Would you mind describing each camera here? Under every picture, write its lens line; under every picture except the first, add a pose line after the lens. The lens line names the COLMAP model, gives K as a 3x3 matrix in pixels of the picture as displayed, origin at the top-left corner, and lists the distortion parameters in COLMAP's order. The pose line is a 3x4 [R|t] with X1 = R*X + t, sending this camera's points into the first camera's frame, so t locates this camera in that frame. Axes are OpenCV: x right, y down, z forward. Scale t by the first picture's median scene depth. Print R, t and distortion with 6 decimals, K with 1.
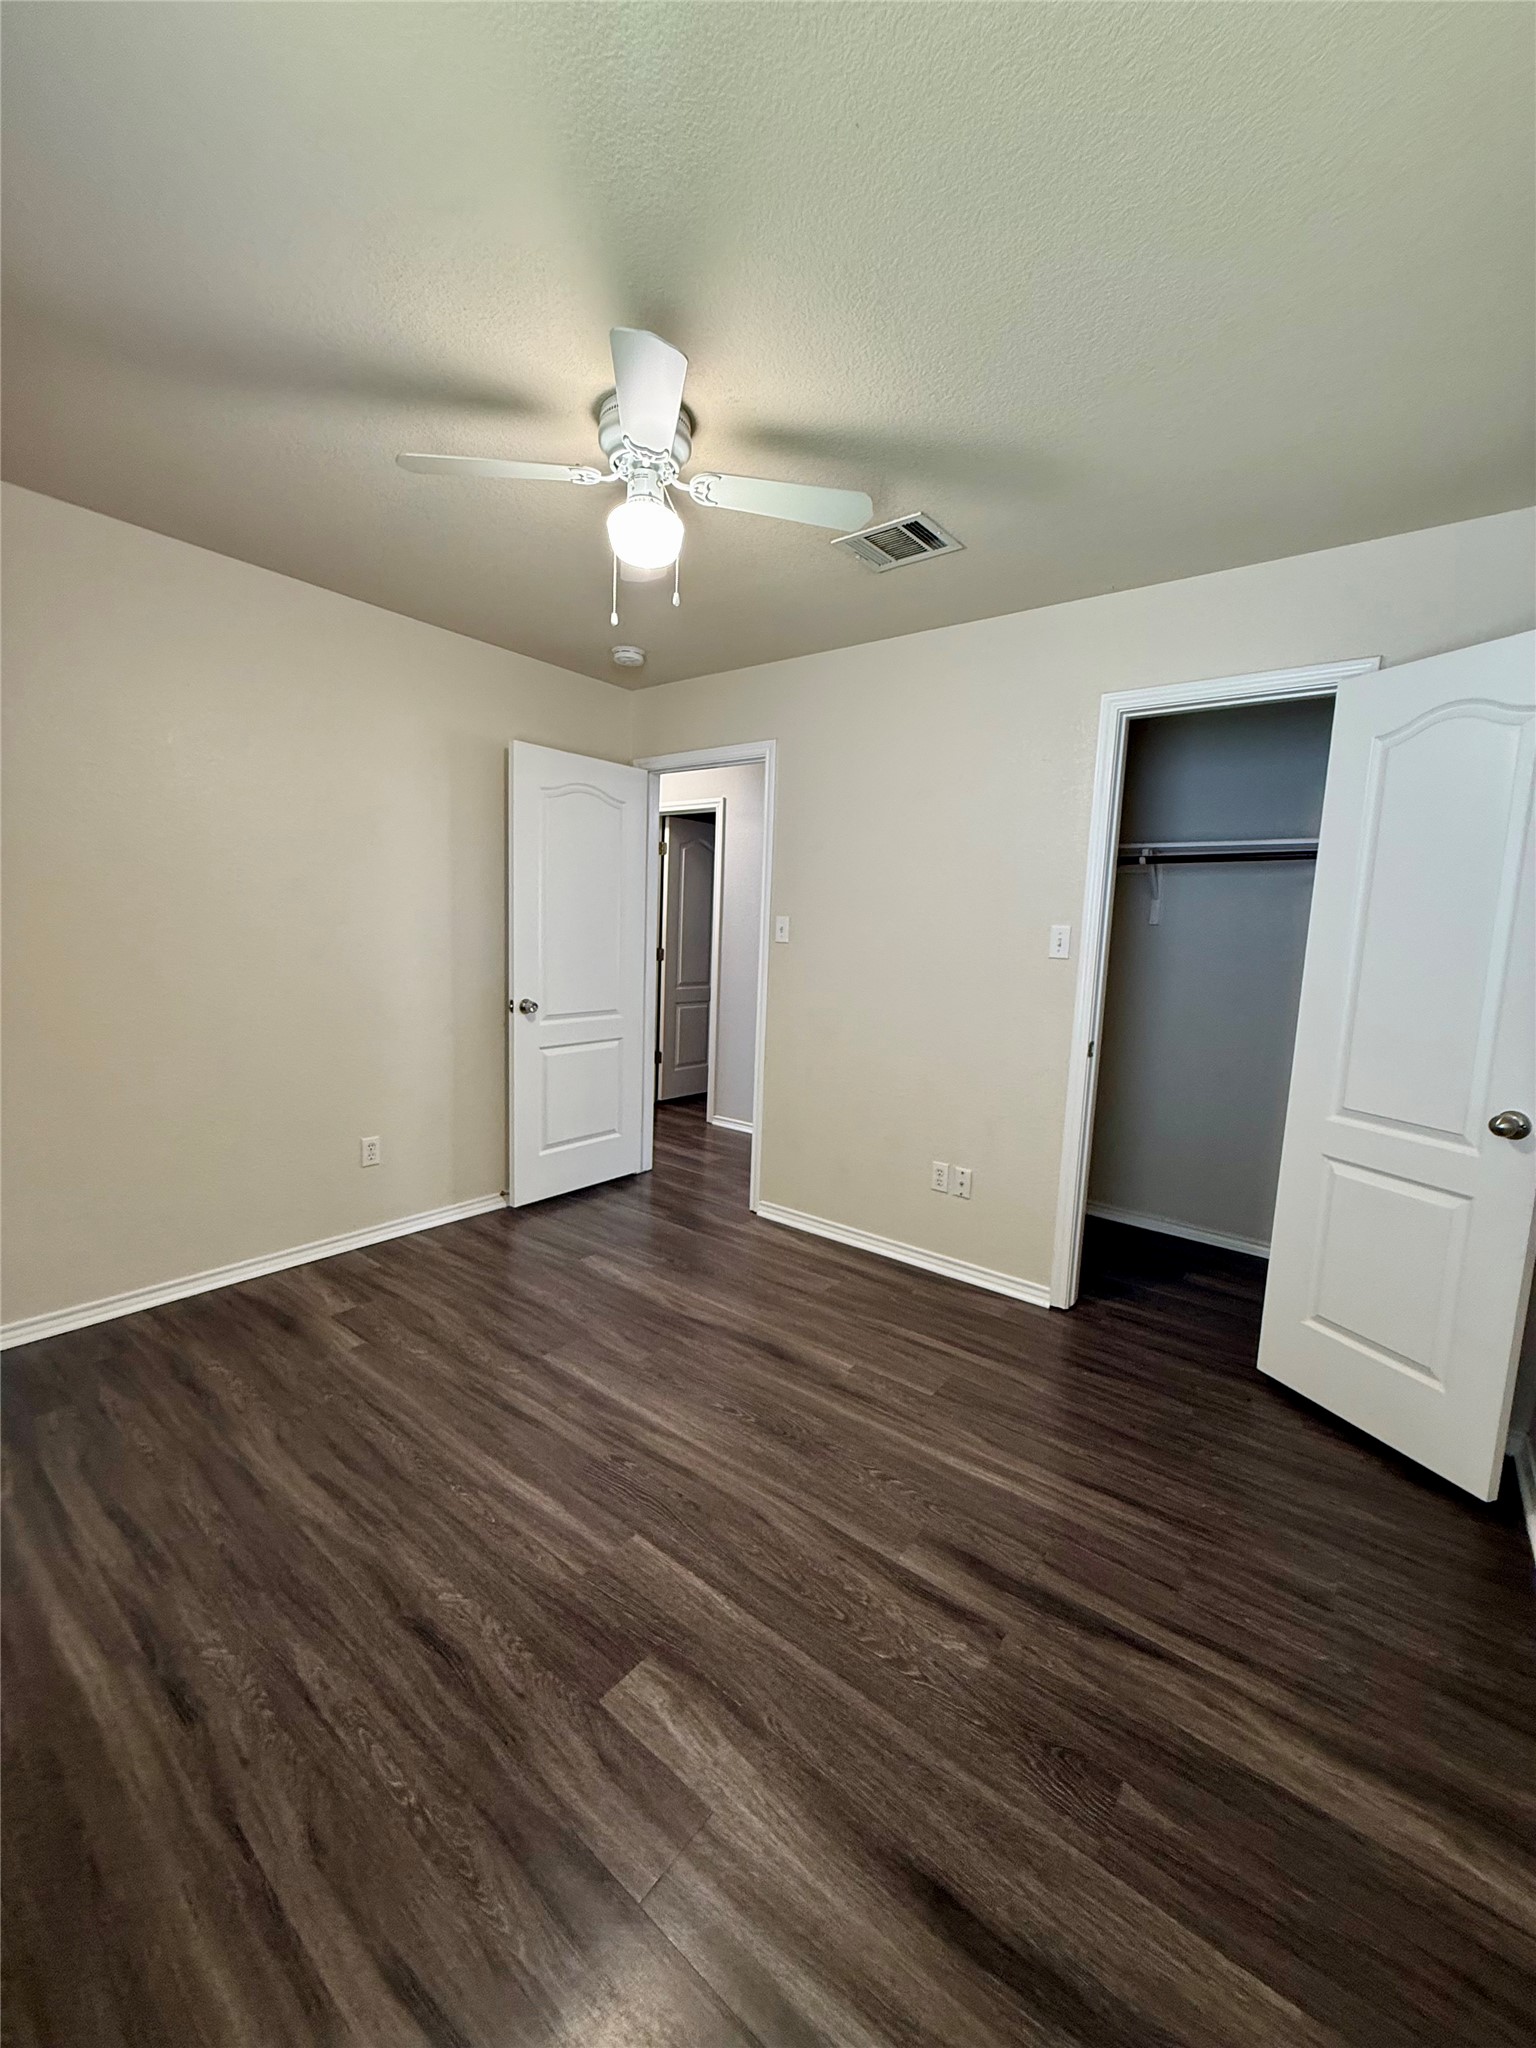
lens RADIAL K [[816.2, 0, 765.9], [0, 816.2, 1019.1], [0, 0, 1]] dist [0.001596, -0.000306]
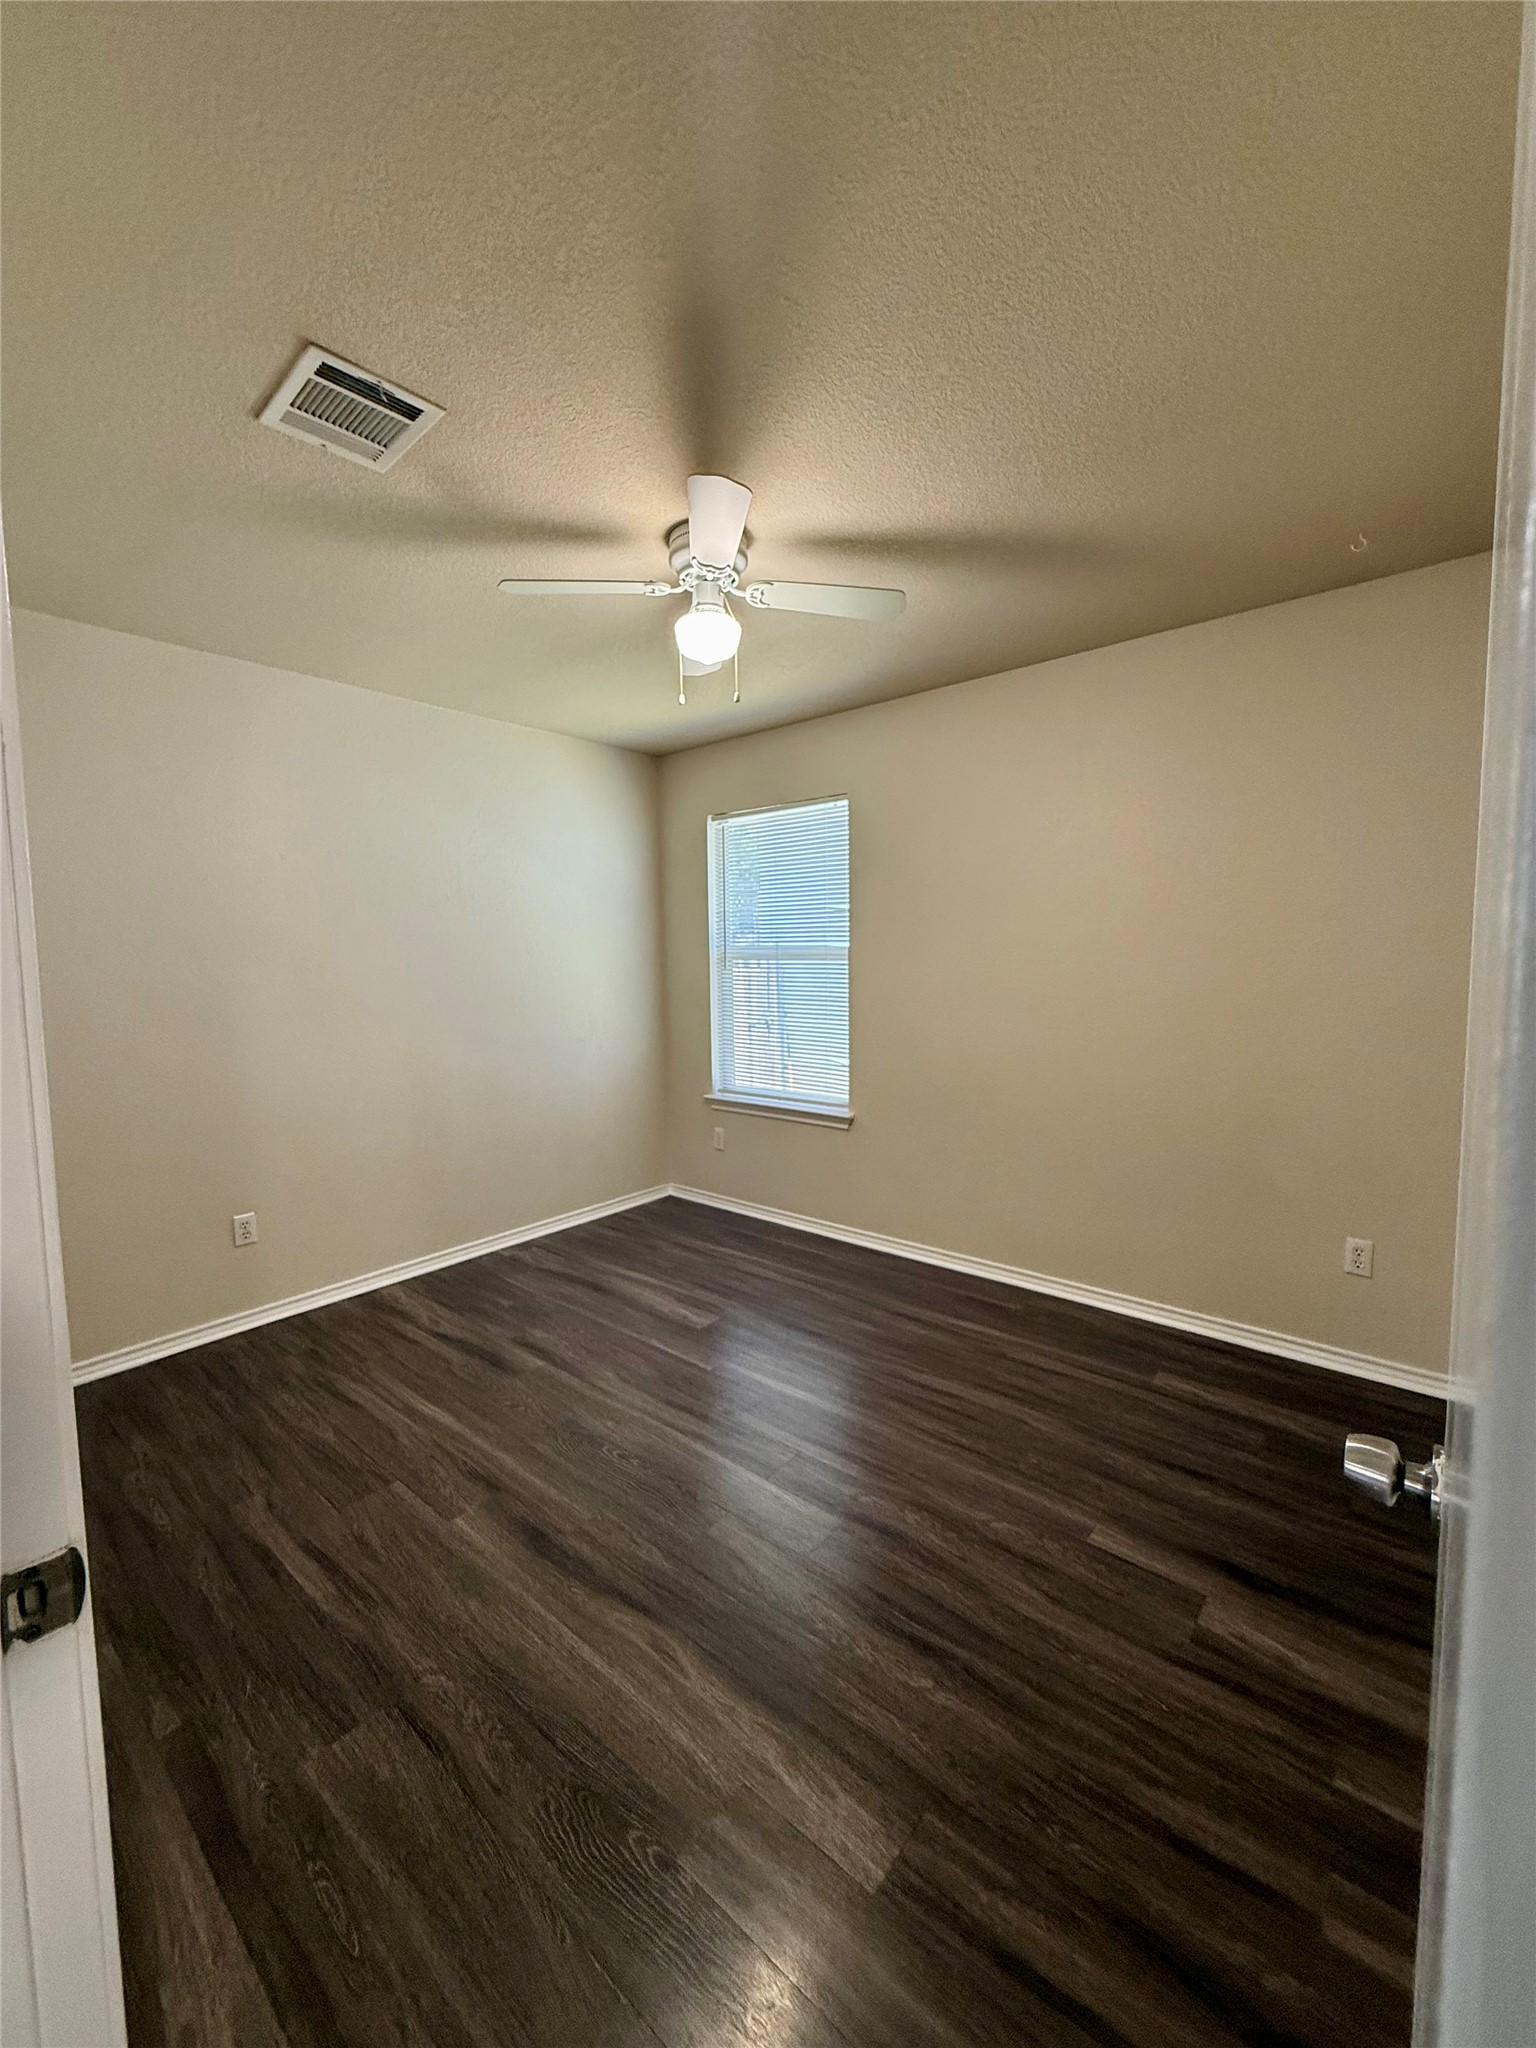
lens RADIAL K [[816.2, 0, 765.9], [0, 816.2, 1019.1], [0, 0, 1]] dist [0.001596, -0.000306]
pose [[-0.999073, -0.024333, 0.035517, -0.228624], [-0.016688, 0.979342, 0.201519, -0.234515], [-0.039687, 0.200740, -0.978840, 1.772901]]
